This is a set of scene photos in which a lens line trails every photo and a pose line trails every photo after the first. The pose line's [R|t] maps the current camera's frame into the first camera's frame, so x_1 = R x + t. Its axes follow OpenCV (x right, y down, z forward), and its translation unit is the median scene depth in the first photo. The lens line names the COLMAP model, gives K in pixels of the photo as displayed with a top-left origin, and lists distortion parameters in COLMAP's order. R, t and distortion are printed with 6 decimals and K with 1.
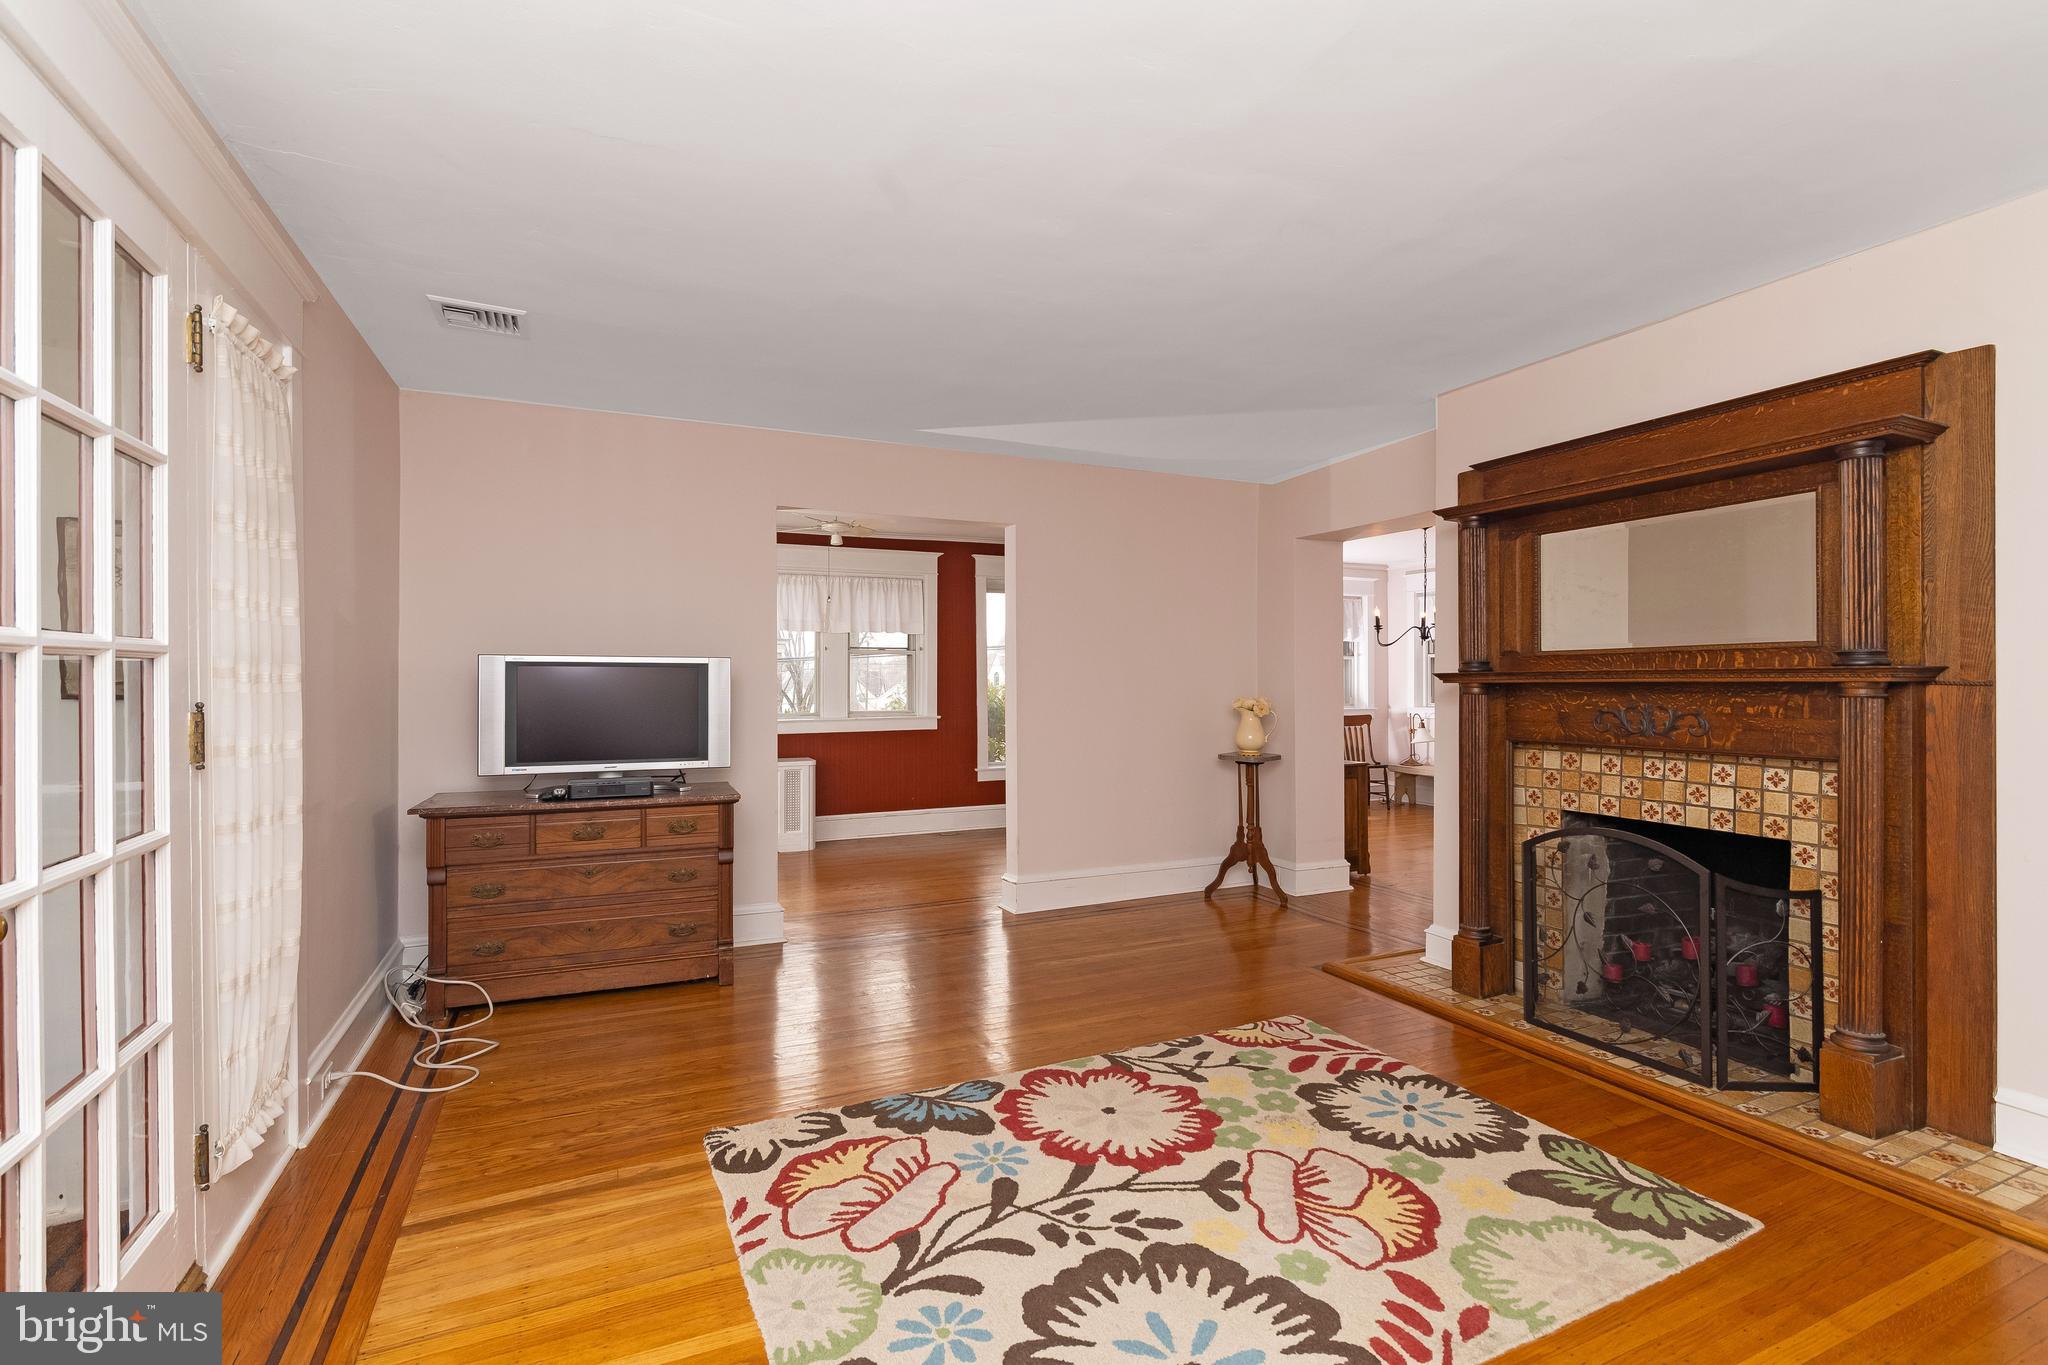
lens RADIAL K [[932.6, 0, 1021.6], [0, 932.6, 681.0], [0, 0, 1]] dist [0.000477, 0.000407]
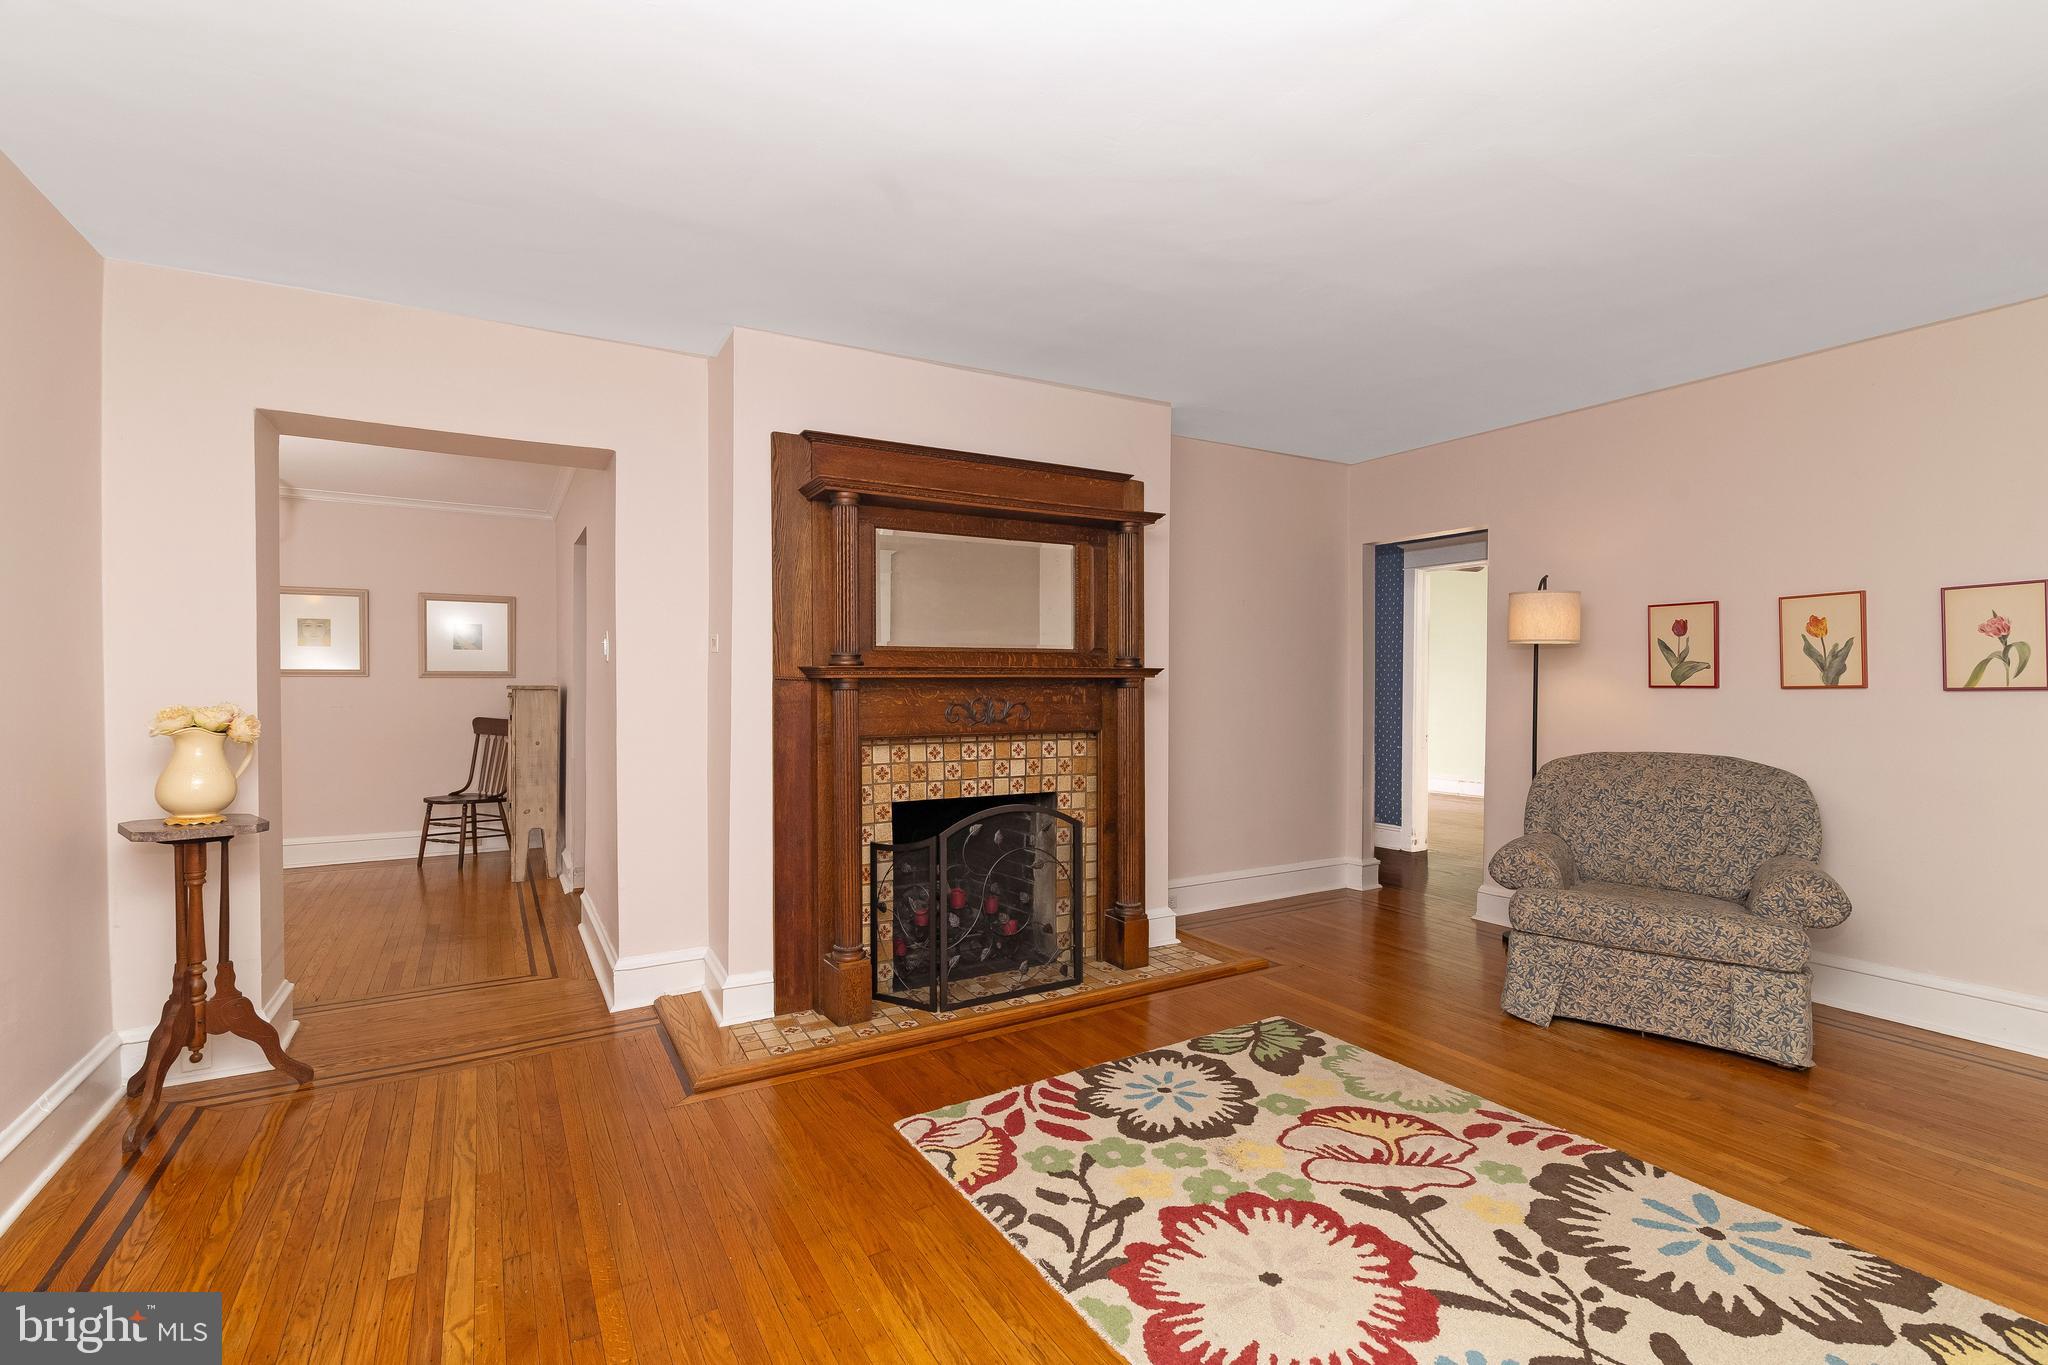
lens RADIAL K [[932.6, 0, 1023.8], [0, 932.6, 688.8], [0, 0, 1]] dist [0.000477, 0.000407]
pose [[-0.101996, -0.008204, 0.994751, -0.554136], [-0.003382, 0.999963, 0.007900, 0.006431], [-0.994779, -0.002558, -0.102020, 1.185597]]
